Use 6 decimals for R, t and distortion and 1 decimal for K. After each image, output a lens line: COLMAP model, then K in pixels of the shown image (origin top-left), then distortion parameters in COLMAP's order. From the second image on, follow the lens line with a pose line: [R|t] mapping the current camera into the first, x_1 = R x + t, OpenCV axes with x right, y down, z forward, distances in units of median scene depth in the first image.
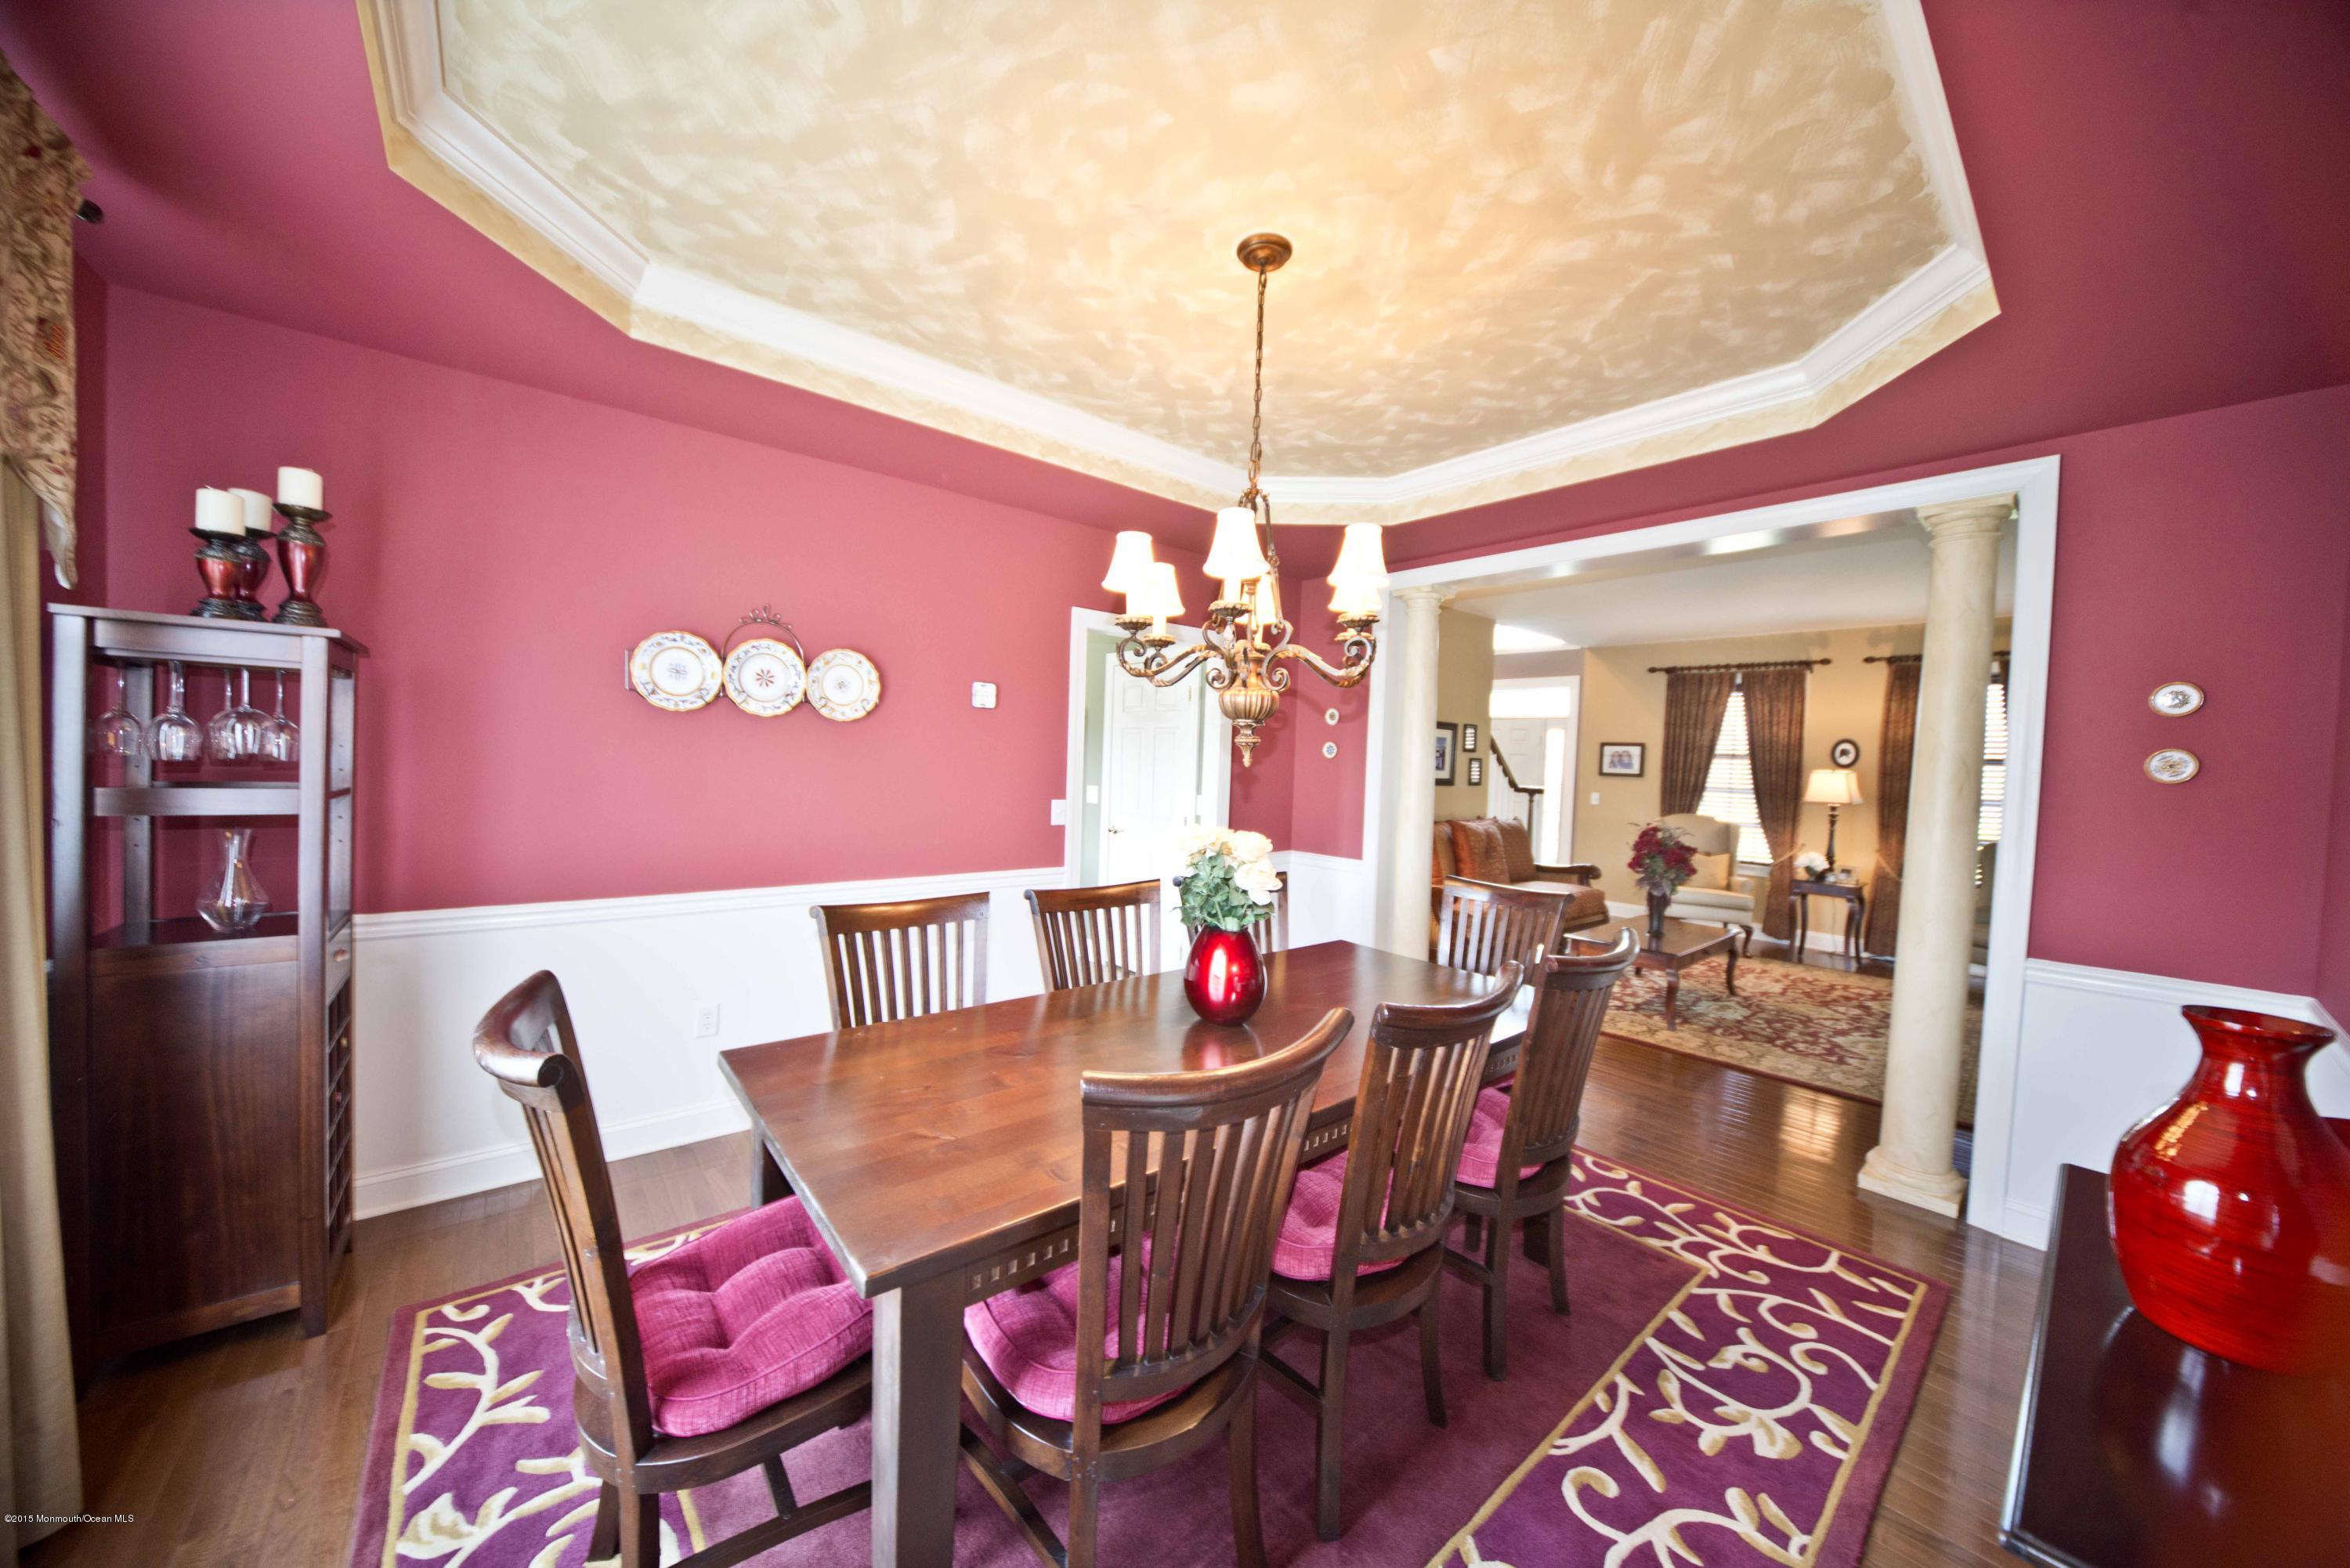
lens RADIAL K [[805.1, 0, 1175.0], [0, 805.1, 784.0], [0, 0, 1]] dist [-0.014879, 0.000143]
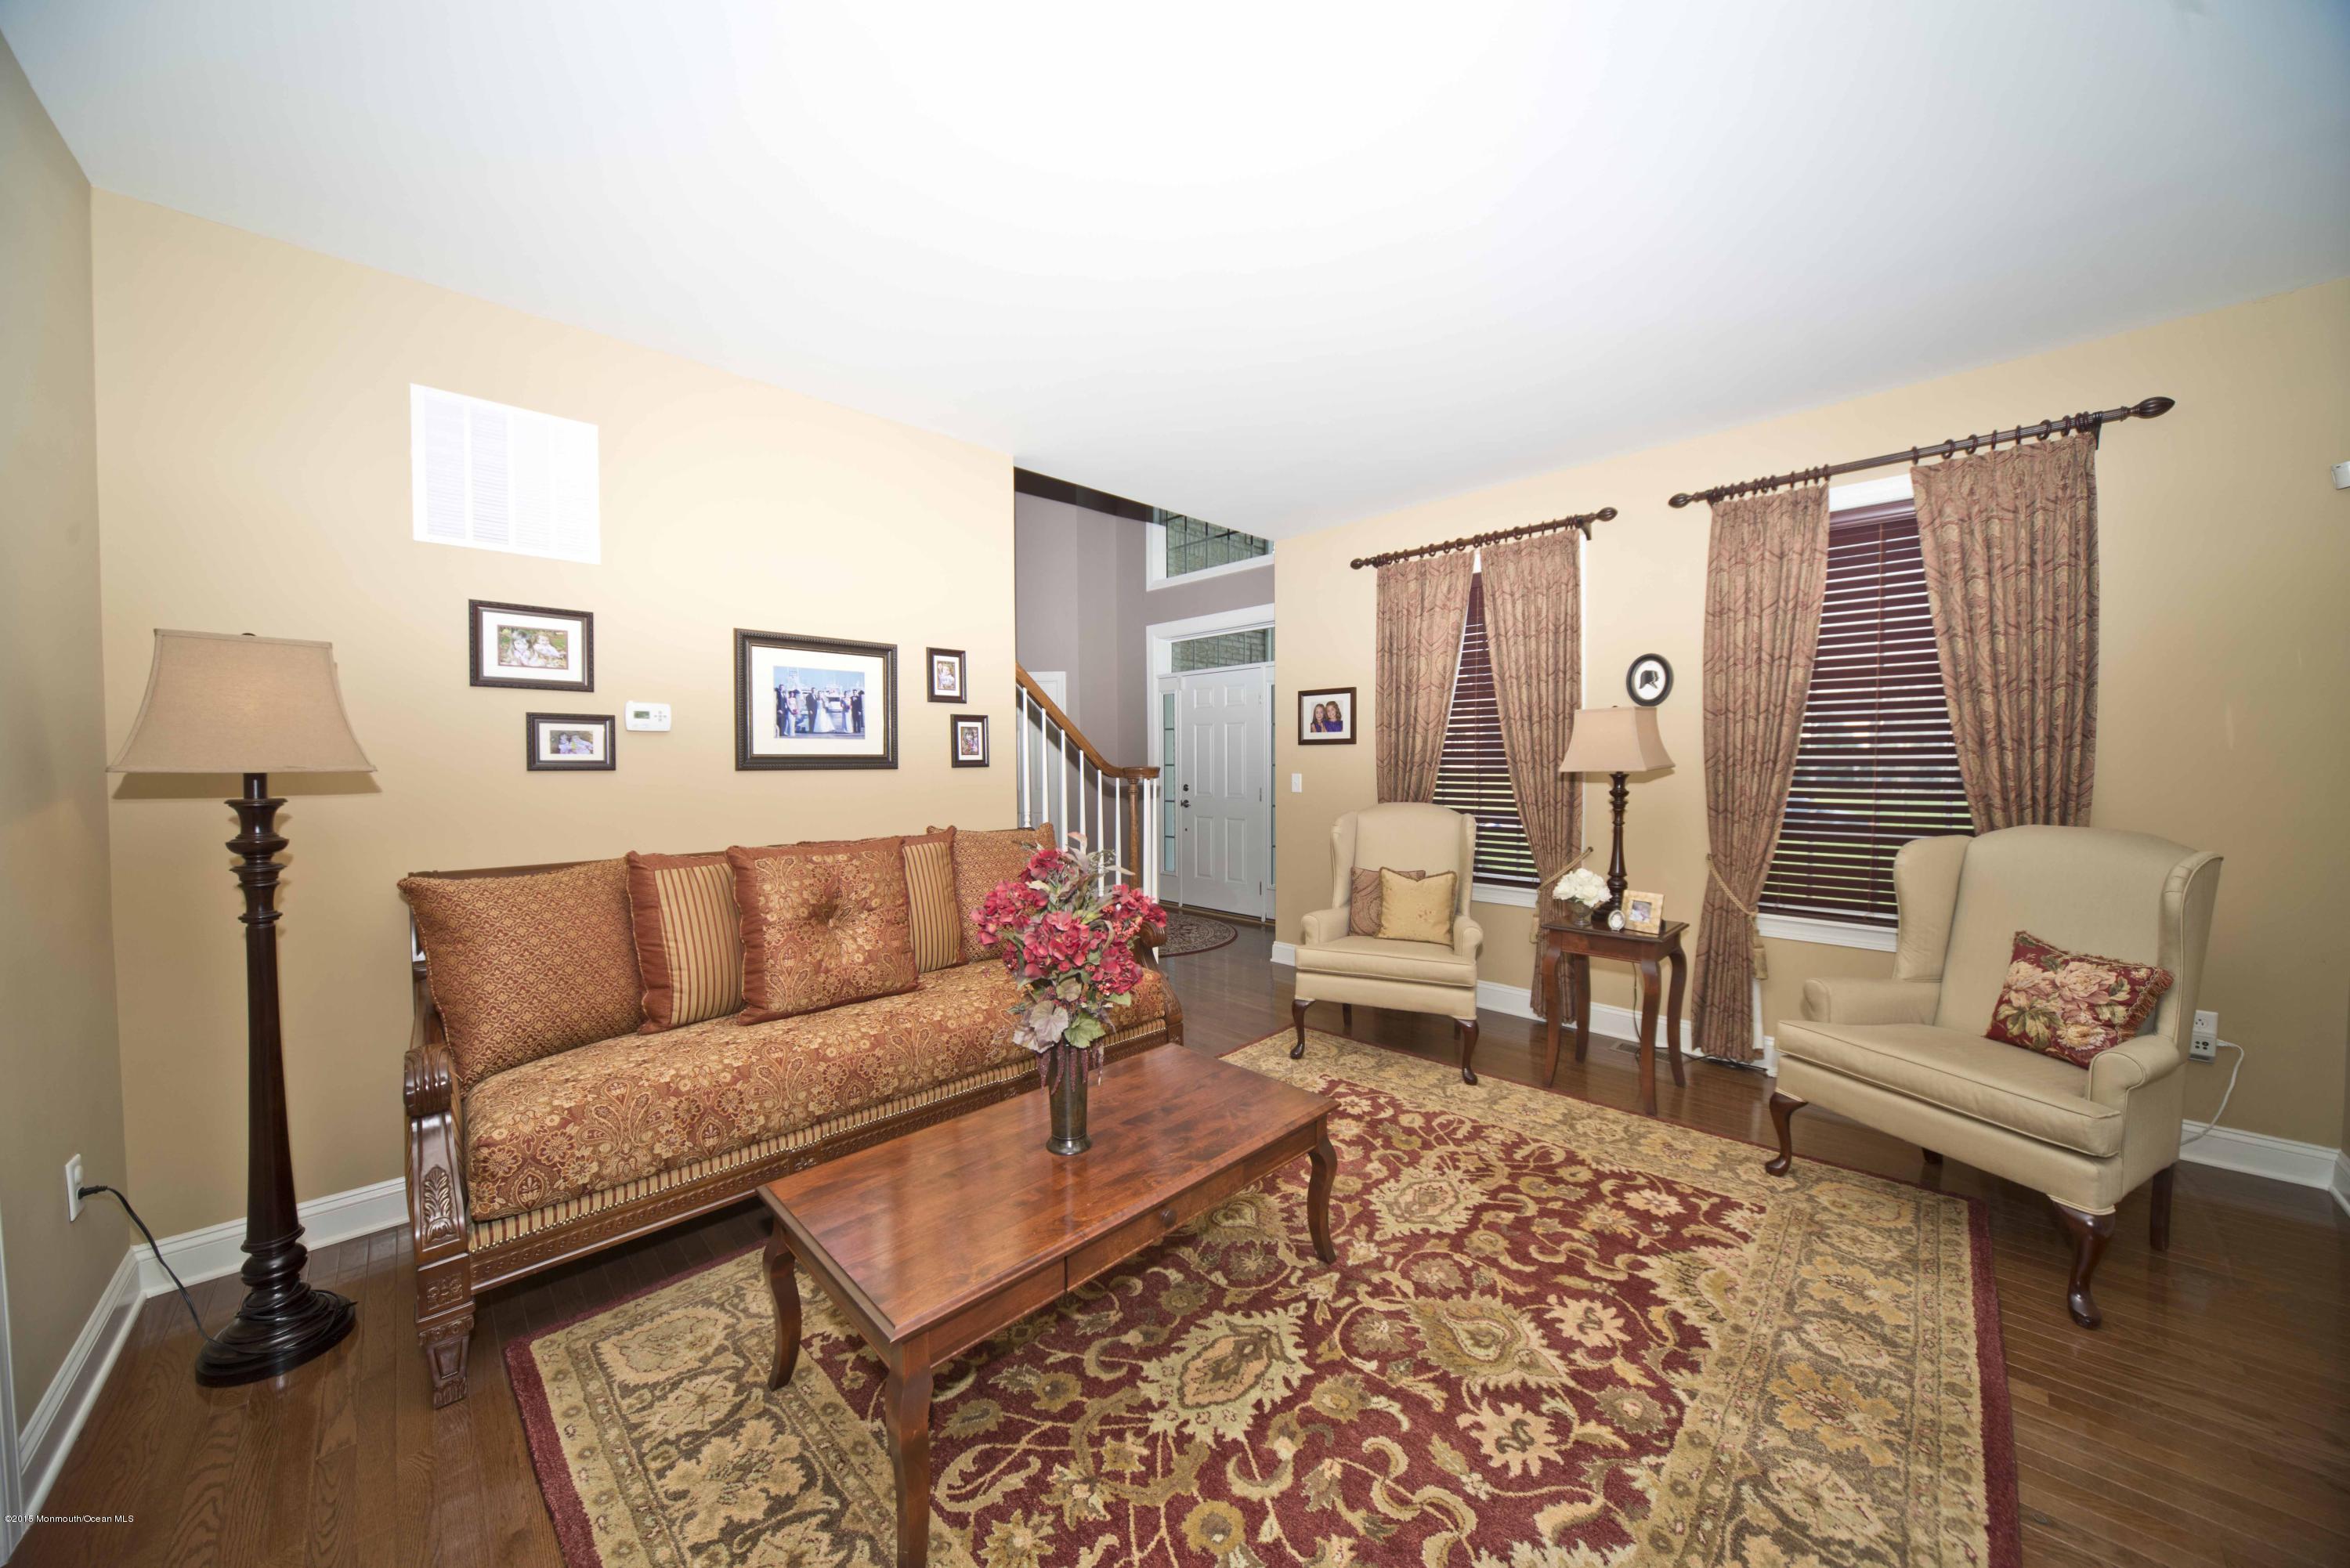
lens RADIAL K [[805.1, 0, 1175.0], [0, 805.1, 784.0], [0, 0, 1]] dist [-0.014879, 0.000143]
pose [[-0.995738, -0.029116, -0.087509, 0.997652], [-0.034348, 0.997674, 0.058888, 0.010023], [0.085591, 0.061643, -0.994422, 1.634194]]
